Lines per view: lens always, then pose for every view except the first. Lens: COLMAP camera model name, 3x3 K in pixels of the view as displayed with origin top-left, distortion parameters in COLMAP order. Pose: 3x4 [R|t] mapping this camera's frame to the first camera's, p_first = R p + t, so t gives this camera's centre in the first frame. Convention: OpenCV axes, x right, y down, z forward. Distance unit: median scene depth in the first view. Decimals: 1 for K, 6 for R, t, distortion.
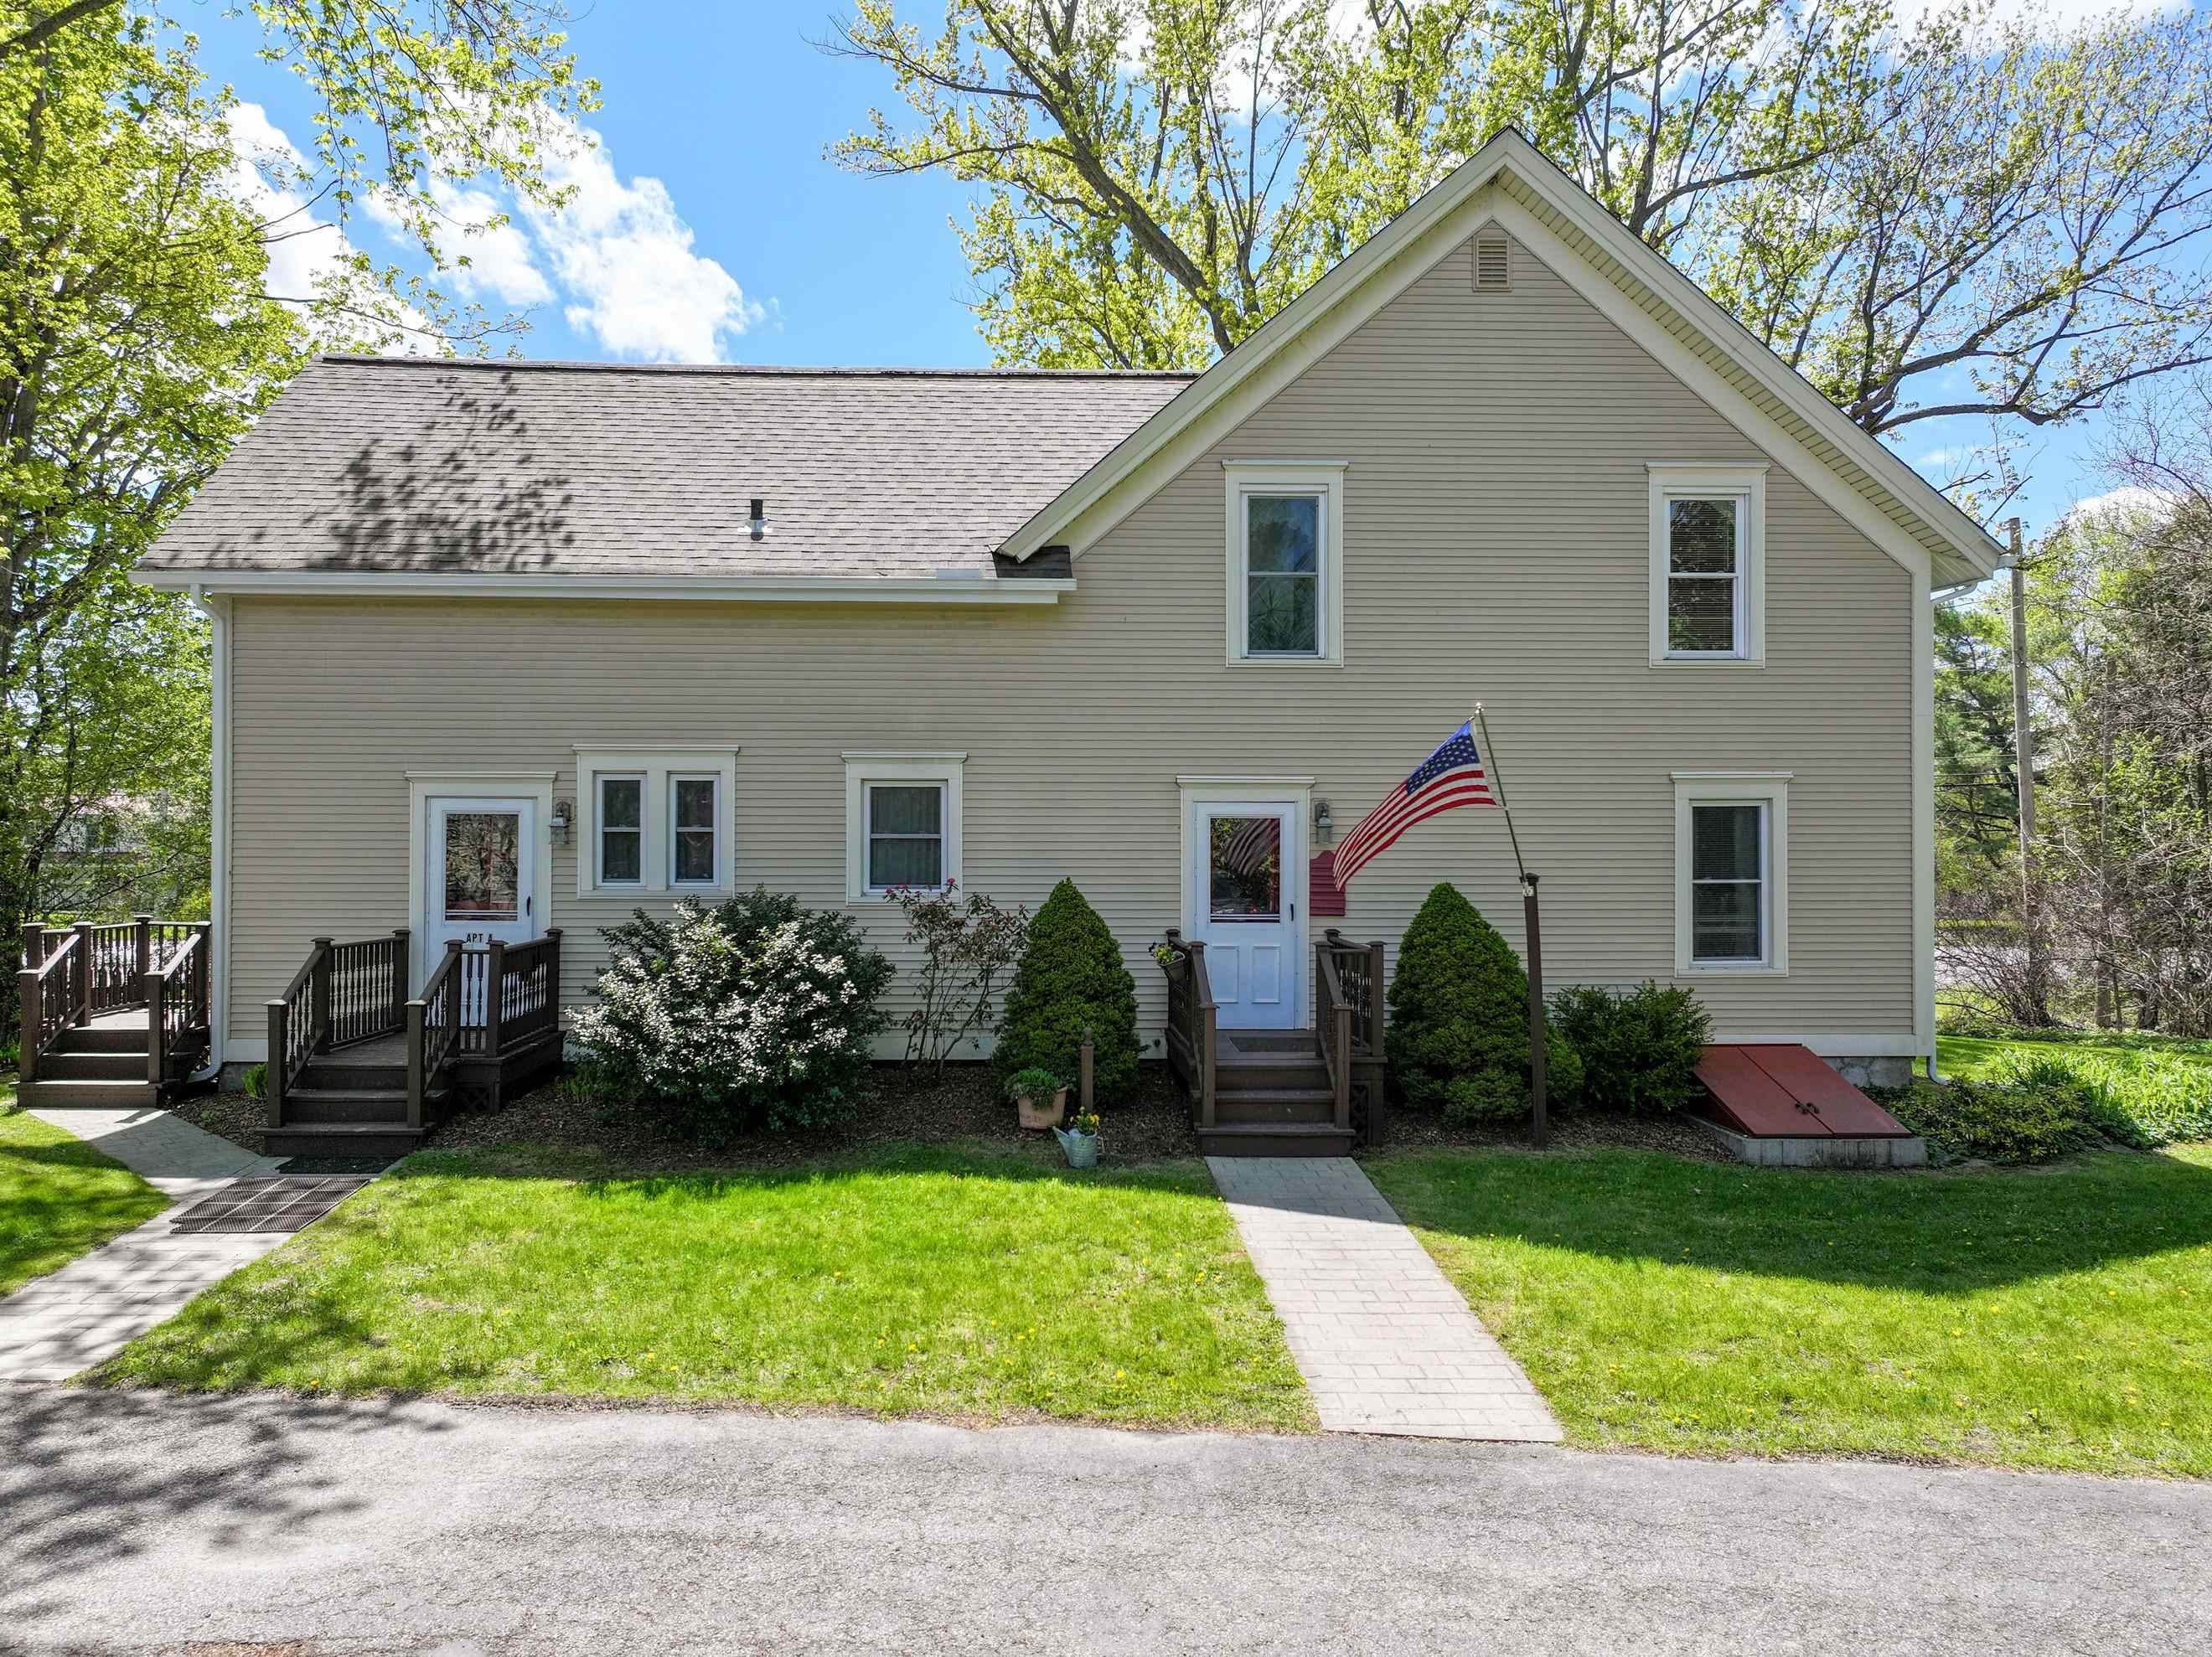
lens RADIAL K [[1584.6, 0, 1017.9], [0, 1584.6, 830.7], [0, 0, 1]] dist [-0.006102, 0.001880]
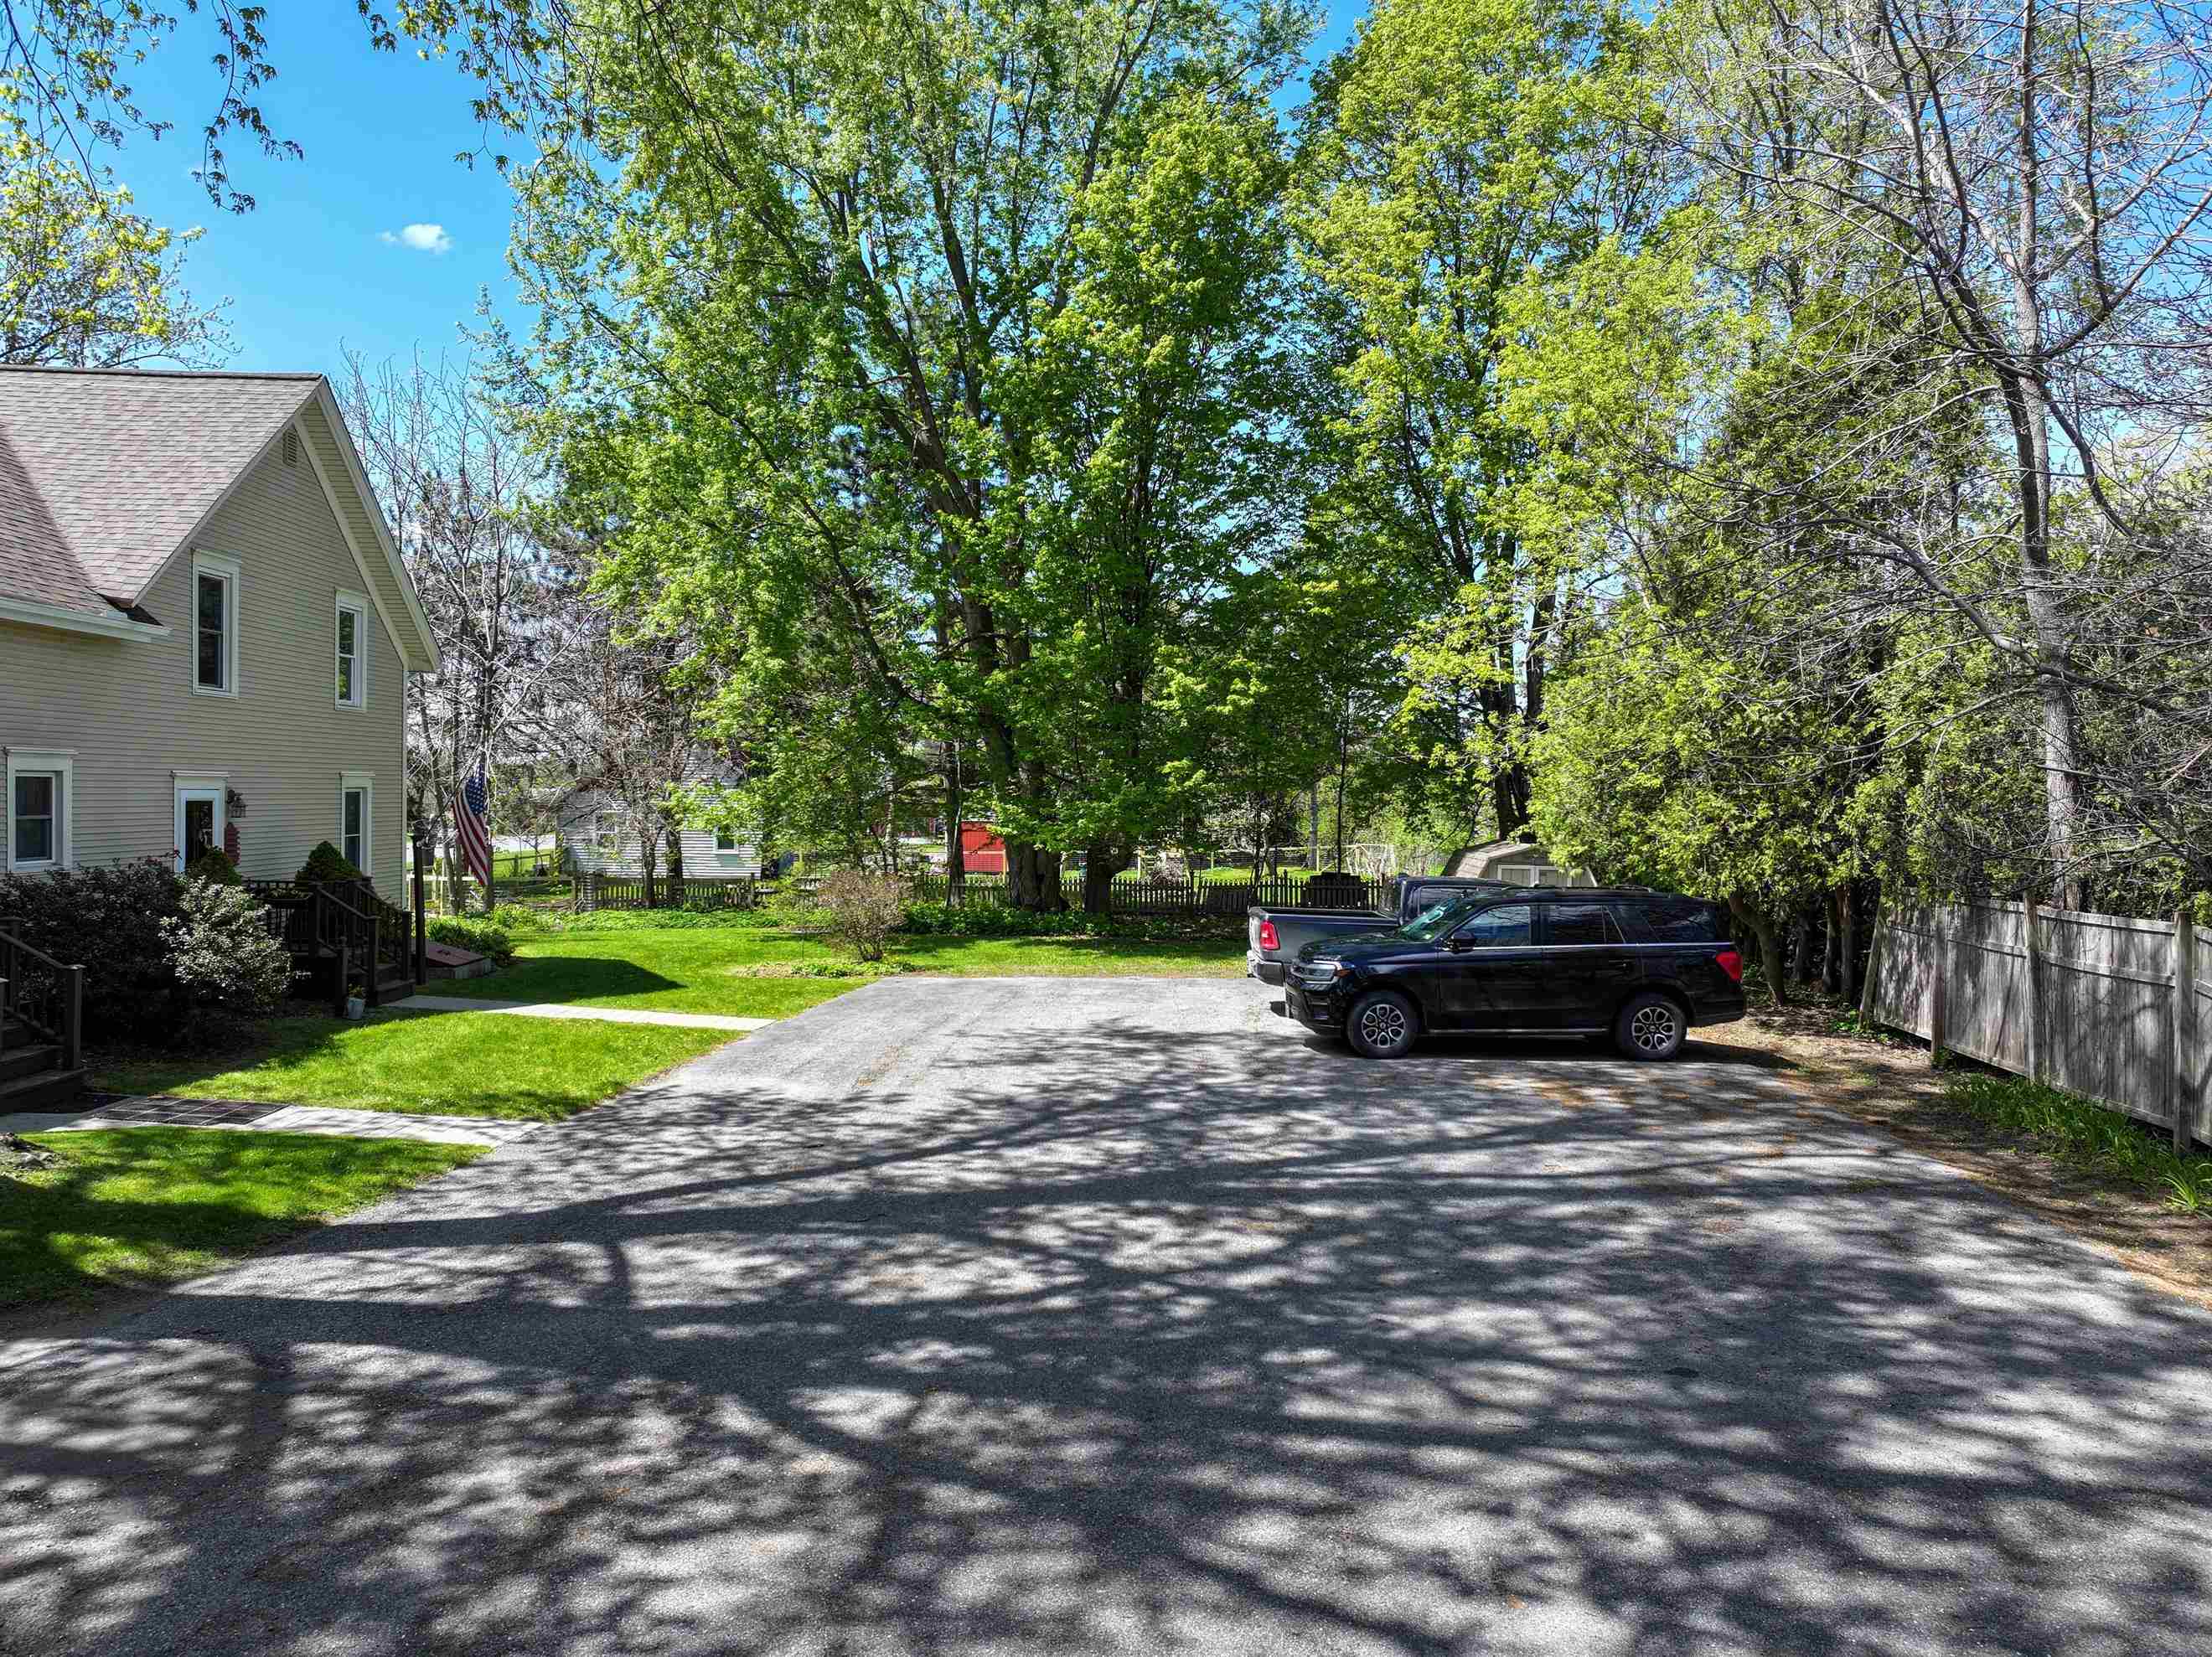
lens RADIAL K [[1520.6, 0, 1106.0], [0, 1520.6, 828.5], [0, 0, 1]] dist [-0.004236, -0.000901]
pose [[-0.007852, -0.017754, 0.999812, -1.258572], [-0.020812, 0.999629, 0.017588, -0.019570], [-0.999753, -0.020670, -0.008219, 0.182094]]
